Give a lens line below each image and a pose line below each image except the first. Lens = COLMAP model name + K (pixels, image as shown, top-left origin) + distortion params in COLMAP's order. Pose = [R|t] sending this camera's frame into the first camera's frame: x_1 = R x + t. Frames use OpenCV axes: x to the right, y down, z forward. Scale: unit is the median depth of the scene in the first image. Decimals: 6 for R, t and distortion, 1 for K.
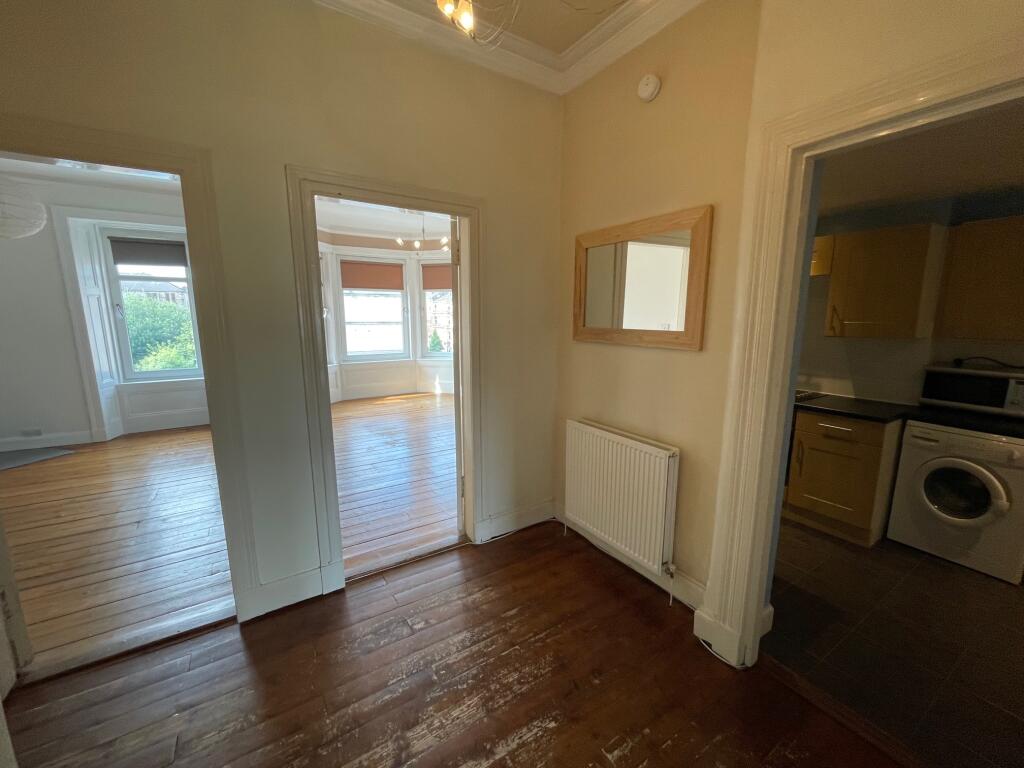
lens RADIAL K [[415.2, 0, 514.4], [0, 415.2, 385.5], [0, 0, 1]] dist [-0.001018, 0.000135]
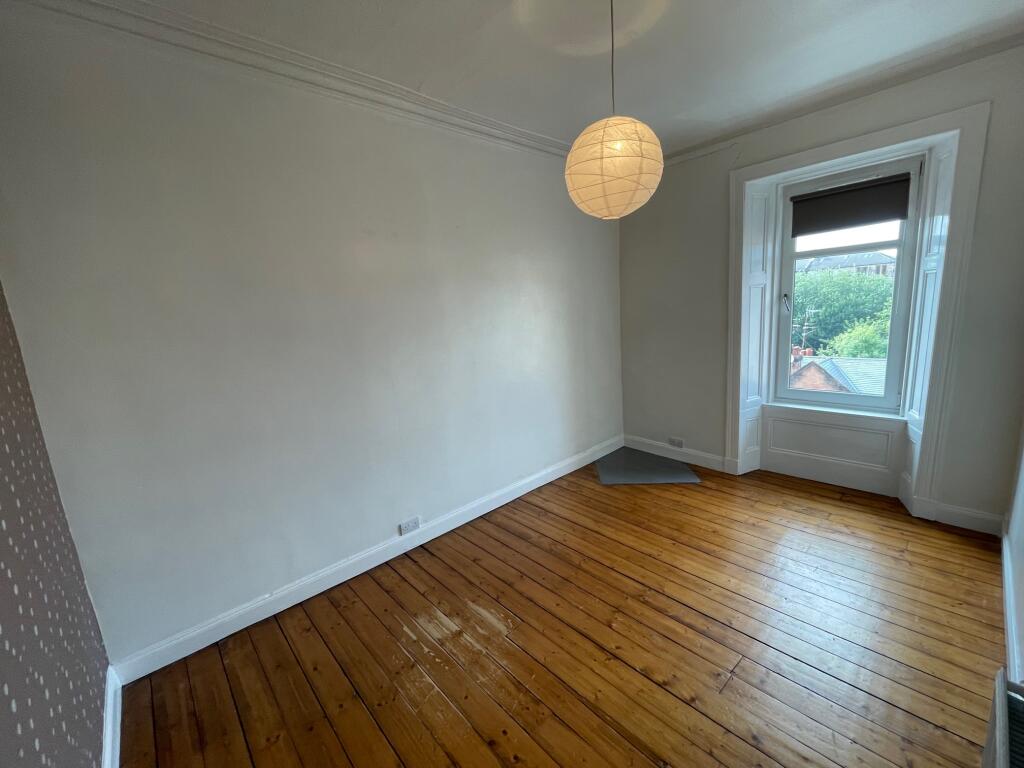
lens RADIAL K [[415.2, 0, 514.4], [0, 415.2, 385.5], [0, 0, 1]] dist [-0.001018, 0.000135]
pose [[0.176947, 0.164708, -0.970341, -0.318401], [-0.104842, 0.983443, 0.147813, -0.098139], [0.978620, 0.075577, 0.191286, 0.414714]]
